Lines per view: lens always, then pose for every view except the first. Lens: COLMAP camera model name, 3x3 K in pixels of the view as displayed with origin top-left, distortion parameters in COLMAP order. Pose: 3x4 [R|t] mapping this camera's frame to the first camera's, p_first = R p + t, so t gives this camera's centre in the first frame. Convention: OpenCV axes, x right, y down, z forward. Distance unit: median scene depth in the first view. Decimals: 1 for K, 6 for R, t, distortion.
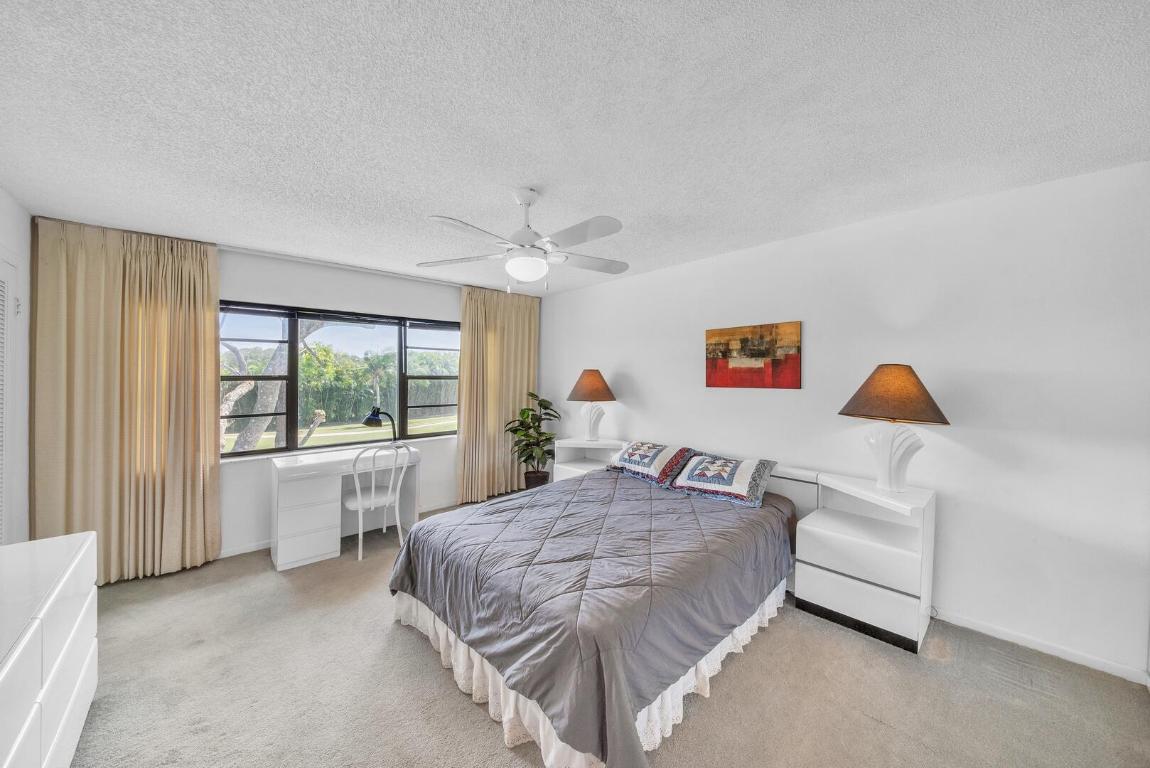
lens RADIAL K [[426.2, 0, 612.2], [0, 426.2, 385.4], [0, 0, 1]] dist [-0.018367, -0.000606]
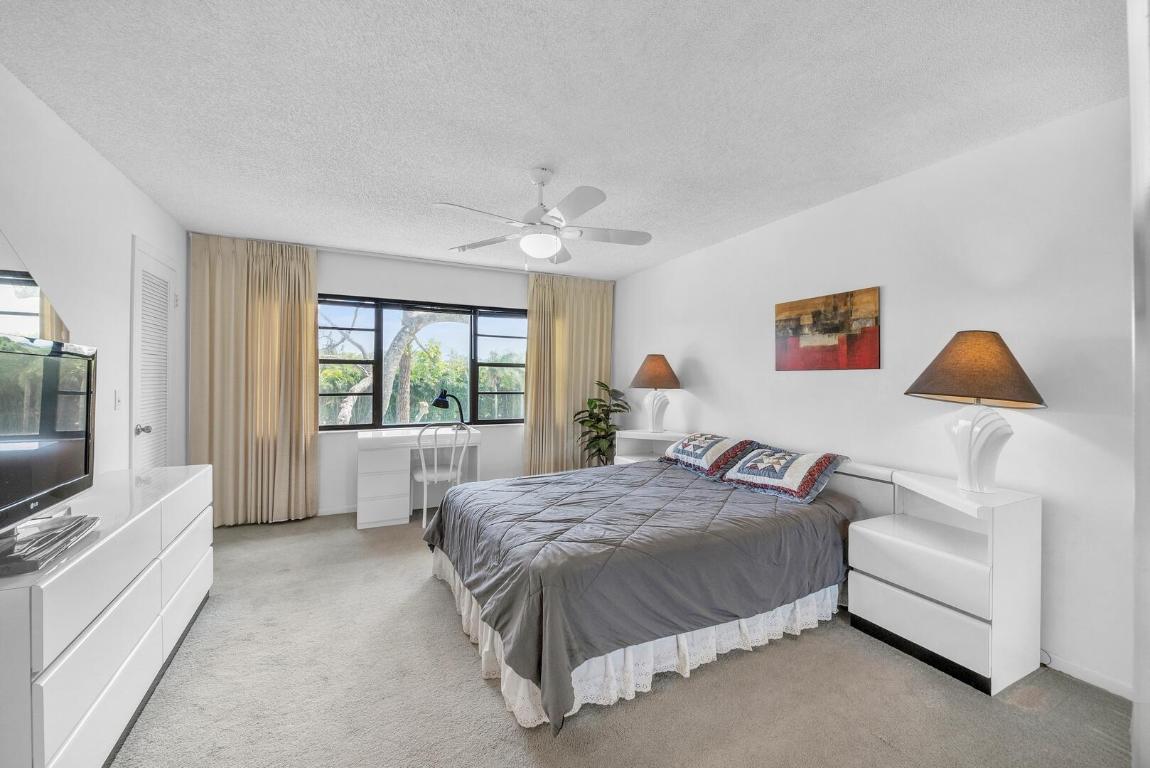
lens RADIAL K [[477.2, 0, 575.0], [0, 477.2, 384.0], [0, 0, 1]] dist [0.000806, 0.000034]
pose [[0.952223, 0.009707, -0.305250, 0.166120], [-0.009498, 0.999953, 0.002169, 0.040989], [0.305256, 0.000834, 0.952270, -0.056818]]
